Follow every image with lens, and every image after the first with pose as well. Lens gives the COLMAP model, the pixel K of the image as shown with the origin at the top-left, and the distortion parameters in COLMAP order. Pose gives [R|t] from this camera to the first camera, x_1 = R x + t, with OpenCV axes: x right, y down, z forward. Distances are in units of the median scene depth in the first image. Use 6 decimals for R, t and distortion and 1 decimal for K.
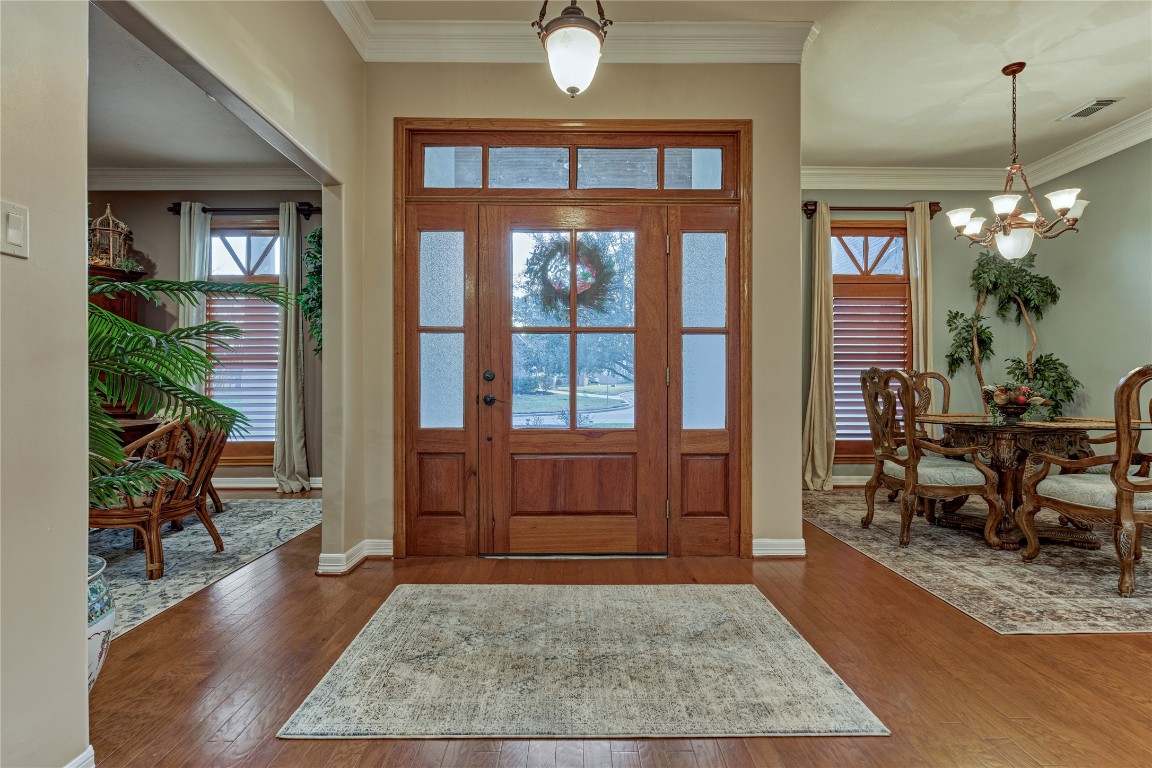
lens RADIAL K [[555.0, 0, 575.8], [0, 555.0, 379.9], [0, 0, 1]] dist [-0.006567, 0.001919]
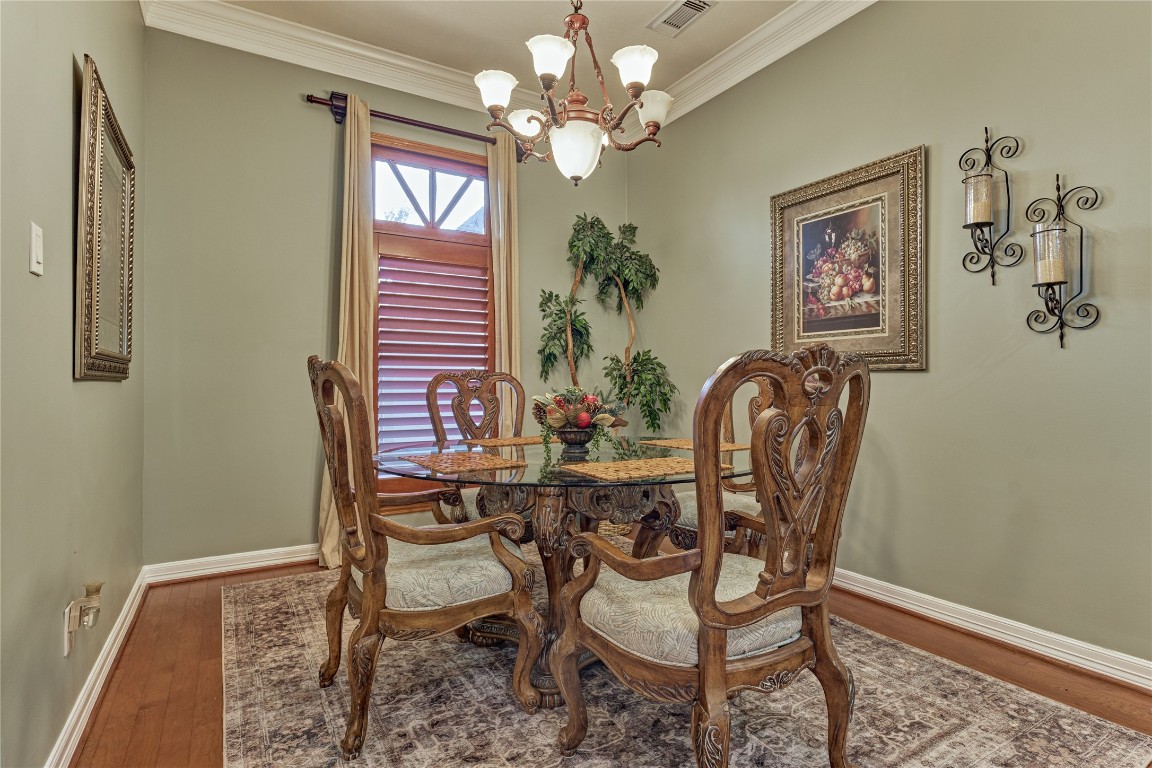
lens RADIAL K [[555.0, 0, 568.4], [0, 555.0, 384.8], [0, 0, 1]] dist [-0.006567, 0.001919]
pose [[0.872176, -0.003012, 0.489183, 0.359301], [0.002446, 0.999995, 0.001796, -0.000465], [-0.489186, -0.000370, 0.872179, 0.354574]]
